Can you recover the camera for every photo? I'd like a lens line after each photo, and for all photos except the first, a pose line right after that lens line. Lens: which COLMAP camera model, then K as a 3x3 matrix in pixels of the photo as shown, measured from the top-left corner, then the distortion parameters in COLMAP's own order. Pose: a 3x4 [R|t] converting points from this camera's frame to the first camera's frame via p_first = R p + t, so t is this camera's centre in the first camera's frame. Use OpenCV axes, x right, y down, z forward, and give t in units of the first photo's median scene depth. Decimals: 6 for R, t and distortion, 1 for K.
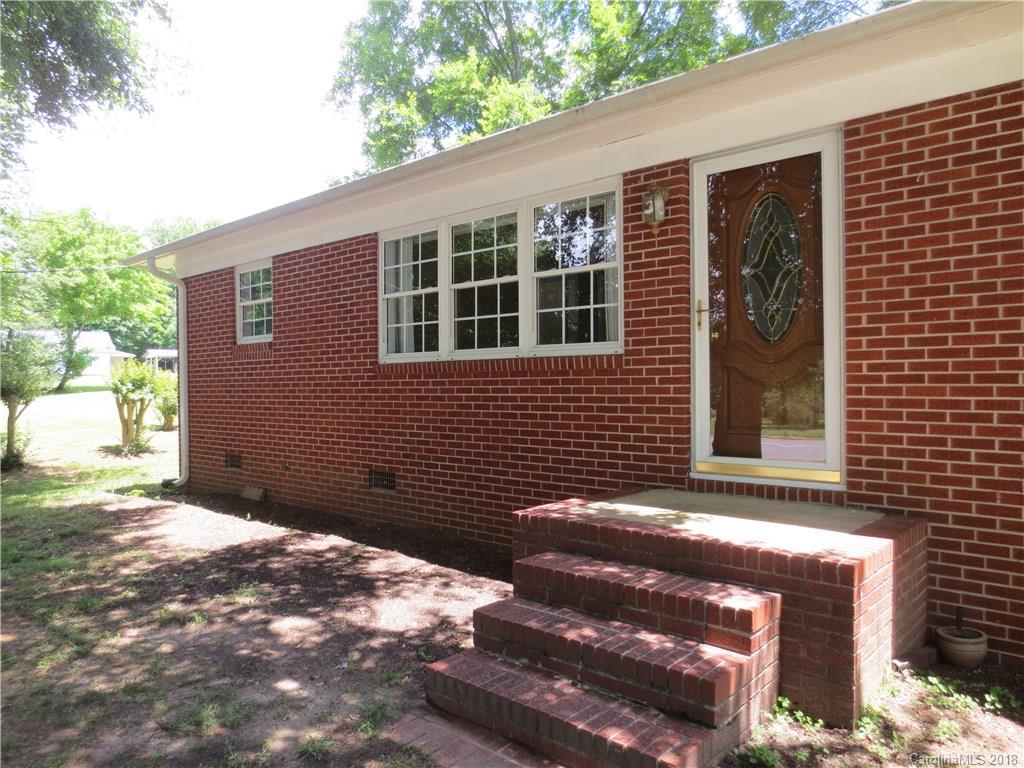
lens RADIAL K [[724.3, 0, 512.0], [0, 724.3, 384.0], [0, 0, 1]] dist [-0.026226, 0.000536]
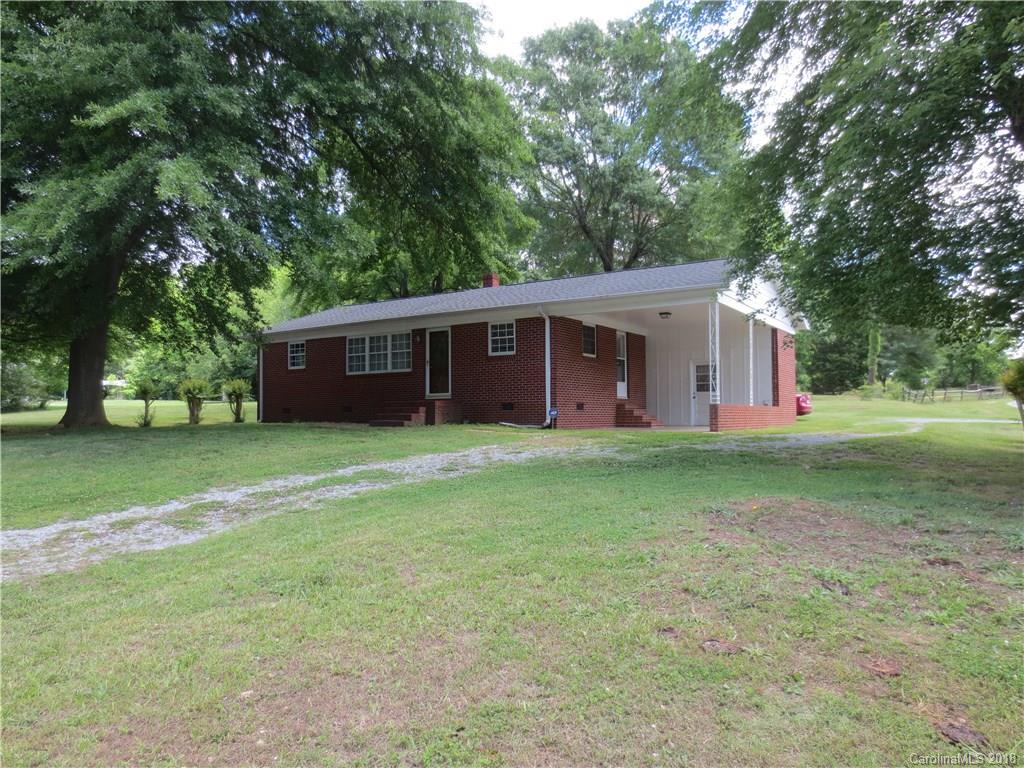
lens RADIAL K [[724.3, 0, 512.0], [0, 724.3, 384.0], [0, 0, 1]] dist [-0.026226, 0.000536]
pose [[0.988445, -0.007781, 0.151382, 0.080531], [0.012522, 0.999460, -0.030390, 0.149838], [-0.151063, 0.031934, 0.988008, -2.919744]]
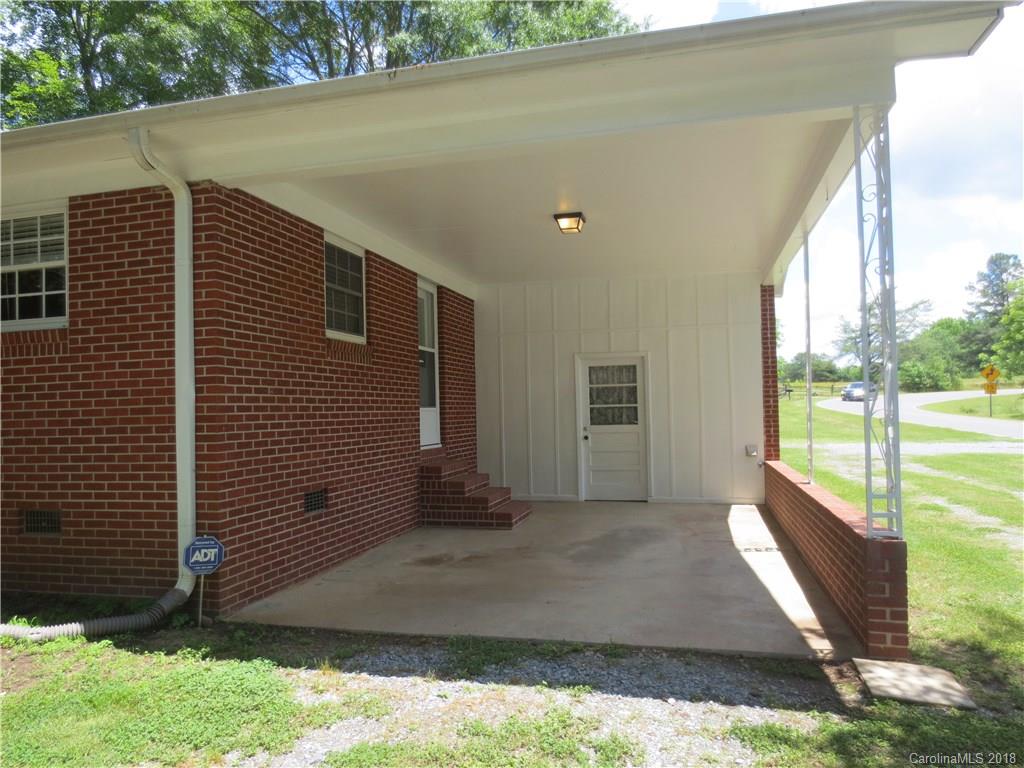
lens RADIAL K [[724.3, 0, 512.0], [0, 724.3, 384.0], [0, 0, 1]] dist [-0.026226, 0.000536]
pose [[0.886654, -0.013809, 0.462226, 0.695320], [0.024064, 0.999578, -0.016298, 0.006023], [-0.461806, 0.025574, 0.886612, -0.614393]]
